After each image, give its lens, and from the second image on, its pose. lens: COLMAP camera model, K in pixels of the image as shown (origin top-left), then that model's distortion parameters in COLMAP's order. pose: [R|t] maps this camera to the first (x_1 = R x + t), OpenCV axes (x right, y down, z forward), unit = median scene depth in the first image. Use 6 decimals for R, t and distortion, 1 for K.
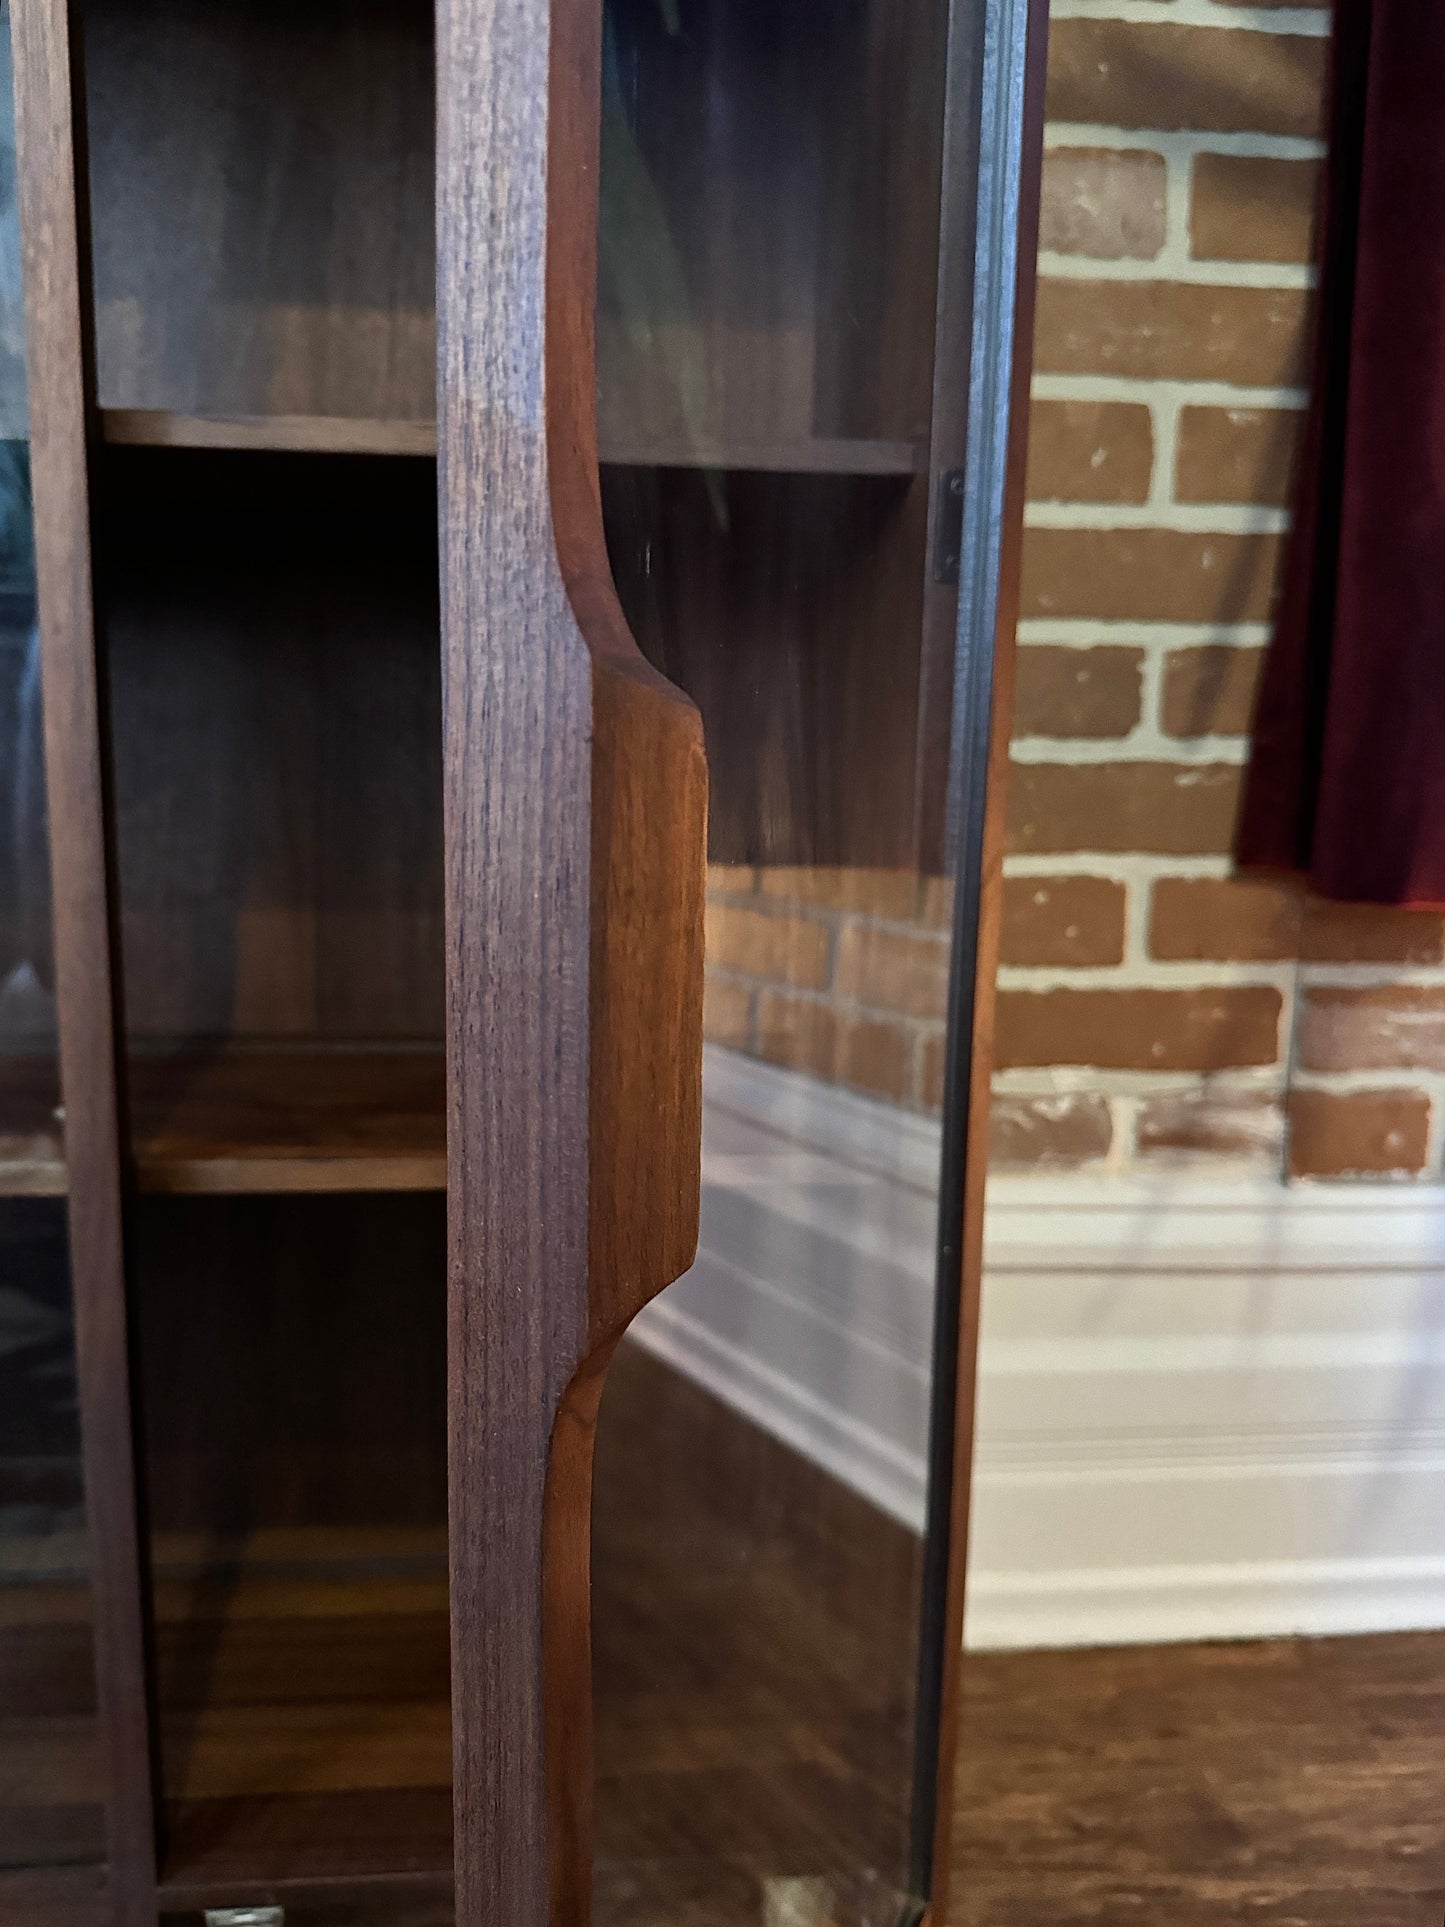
lens RADIAL K [[1381.1, 0, 724.1], [0, 1381.1, 957.4], [0, 0, 1]] dist [0.017396, -0.024880]
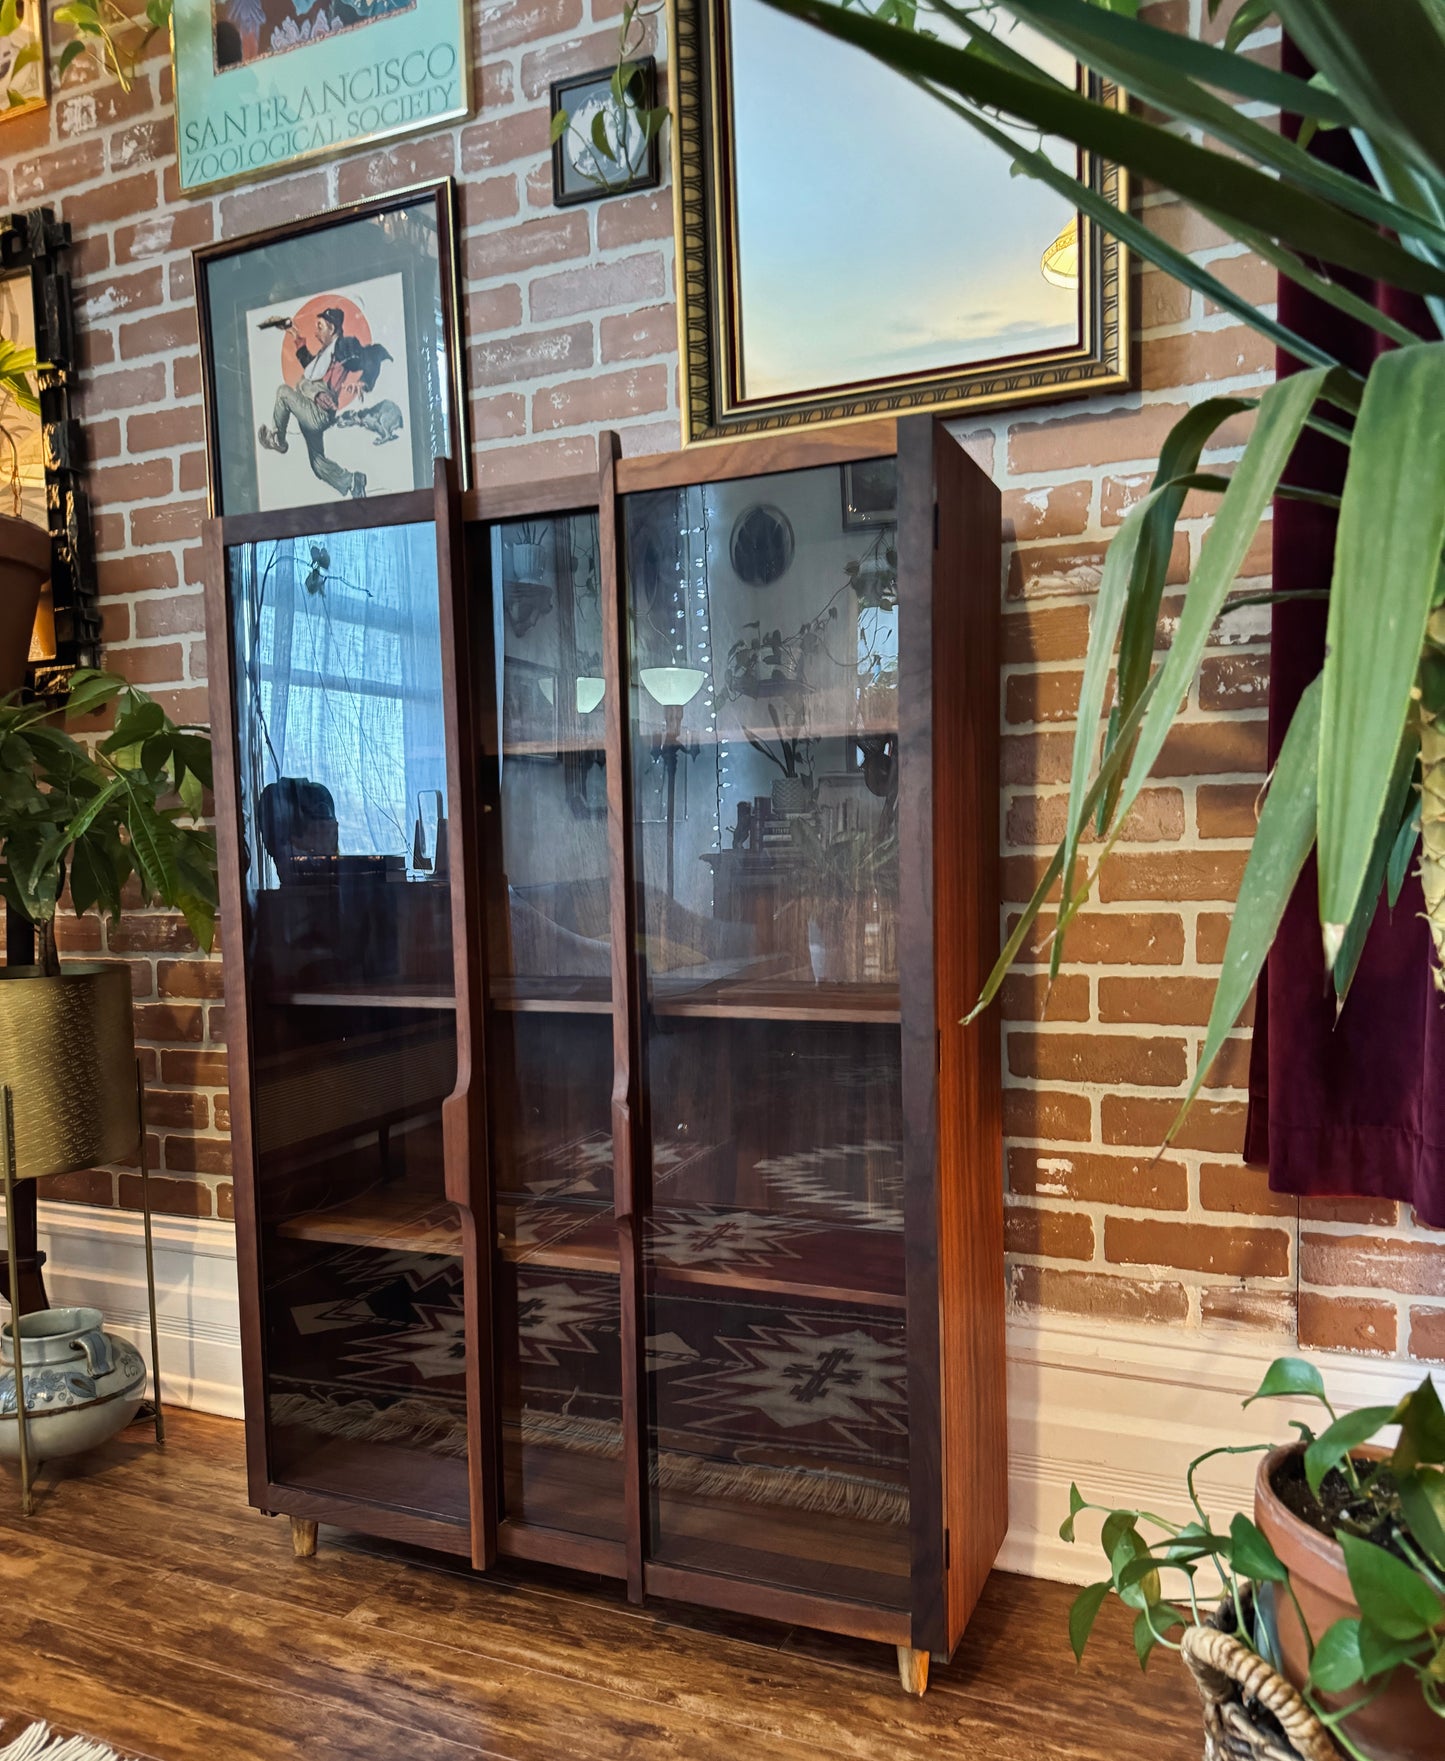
lens RADIAL K [[1371.6, 0, 726.8], [0, 1371.6, 949.6], [0, 0, 1]] dist [0.026949, -0.040866]
pose [[0.870293, -0.004676, -0.492513, 0.653432], [-0.033848, 0.997023, -0.069278, -0.188937], [0.491371, 0.076963, 0.867543, -0.871459]]
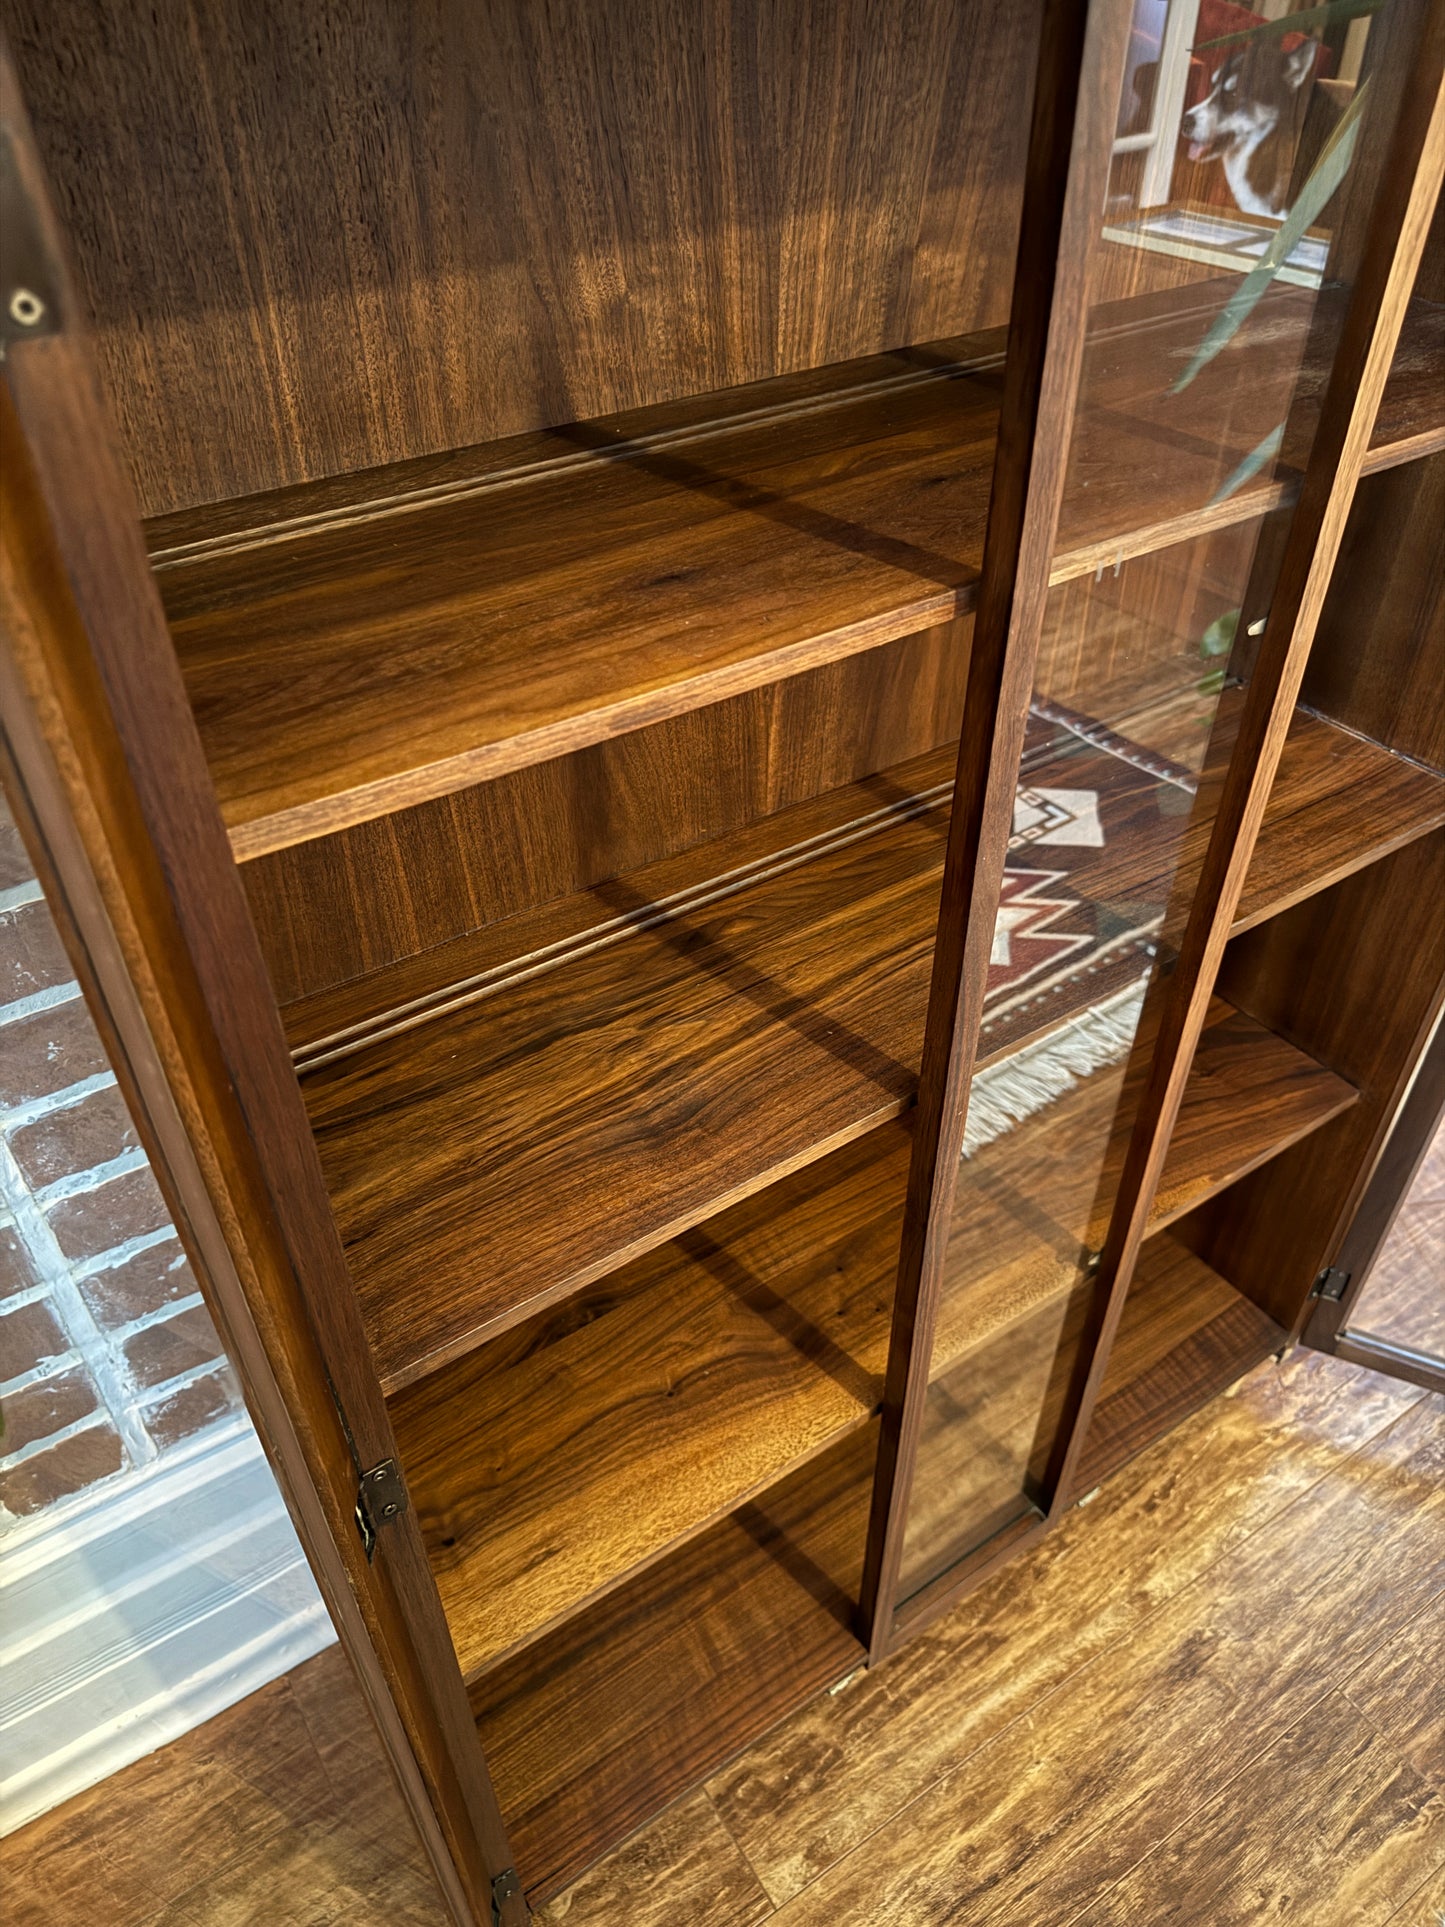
lens RADIAL K [[1381.1, 0, 718.7], [0, 1381.1, 968.7], [0, 0, 1]] dist [0.017396, -0.024880]
pose [[0.877591, -0.328576, 0.349102, -0.871703], [0.100836, 0.838412, 0.535629, -0.766500], [-0.468686, -0.434860, 0.768915, -0.038034]]
